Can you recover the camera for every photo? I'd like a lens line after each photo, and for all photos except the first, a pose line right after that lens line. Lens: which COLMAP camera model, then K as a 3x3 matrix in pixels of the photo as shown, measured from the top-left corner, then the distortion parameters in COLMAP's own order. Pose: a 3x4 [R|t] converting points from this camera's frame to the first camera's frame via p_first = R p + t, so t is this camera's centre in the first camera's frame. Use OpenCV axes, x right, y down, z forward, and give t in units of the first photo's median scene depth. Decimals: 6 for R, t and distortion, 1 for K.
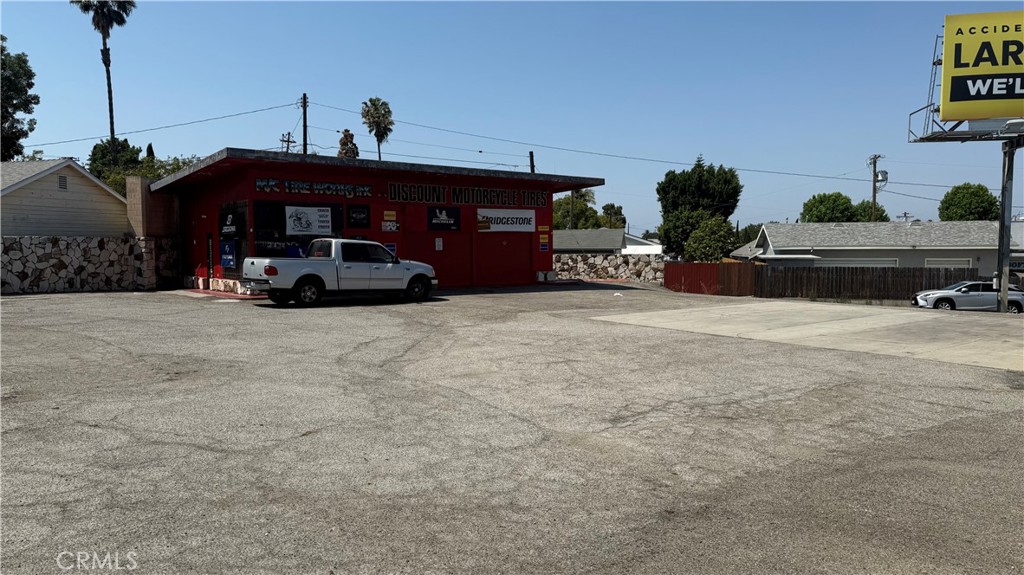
lens RADIAL K [[710.6, 0, 509.4], [0, 710.6, 289.0], [0, 0, 1]] dist [0.063719, -0.091699]
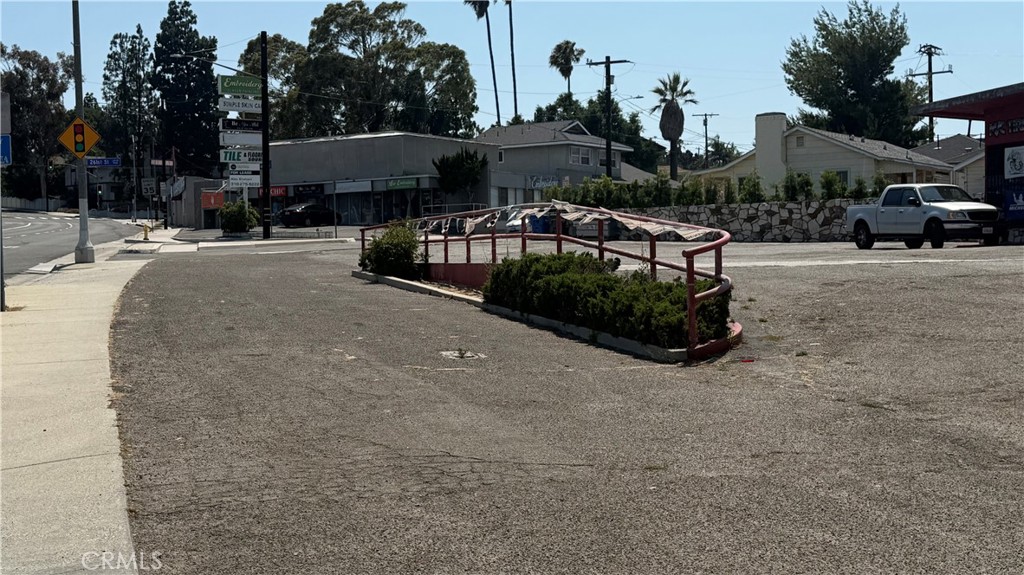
lens RADIAL K [[1328.0, 0, 512.0], [0, 1328.0, 287.5], [0, 0, 1]] dist [0.135478, -0.041061]
pose [[-0.389996, 0.024947, -0.920478, 1.325614], [-0.039486, 0.998260, 0.043785, 0.011081], [0.919969, 0.053422, -0.388333, 0.942145]]
